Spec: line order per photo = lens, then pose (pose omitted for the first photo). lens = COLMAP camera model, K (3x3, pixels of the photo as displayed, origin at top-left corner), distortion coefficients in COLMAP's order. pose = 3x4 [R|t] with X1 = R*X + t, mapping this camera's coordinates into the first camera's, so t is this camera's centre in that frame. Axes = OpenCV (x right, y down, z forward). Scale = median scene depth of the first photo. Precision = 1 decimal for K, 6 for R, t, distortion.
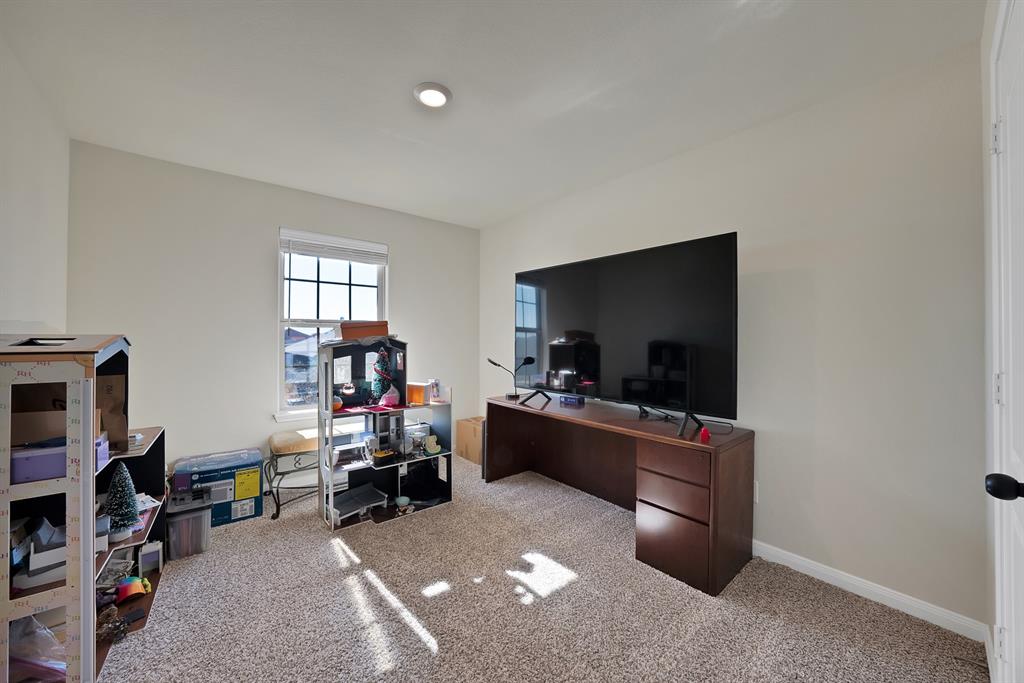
lens RADIAL K [[364.1, 0, 511.2], [0, 364.1, 336.2], [0, 0, 1]] dist [-0.026024, 0.004018]
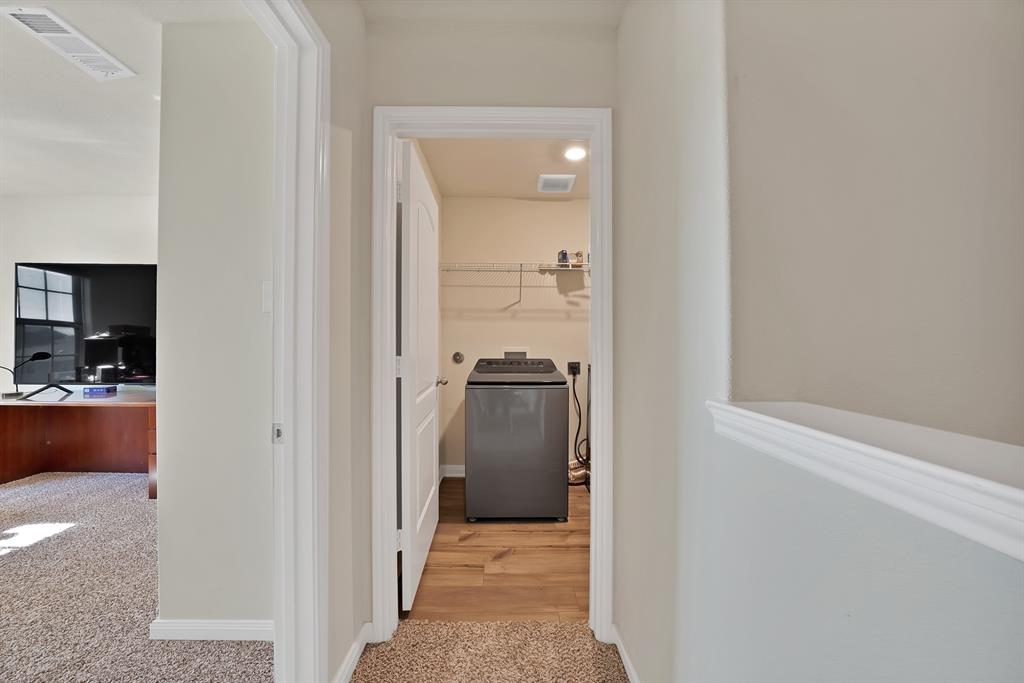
lens RADIAL K [[364.1, 0, 510.2], [0, 364.1, 335.9], [0, 0, 1]] dist [-0.026024, 0.004018]
pose [[0.627202, 0.001545, 0.778855, 0.092929], [-0.004140, 0.999991, 0.001351, 0.009182], [-0.778845, -0.004072, 0.627203, -0.480709]]
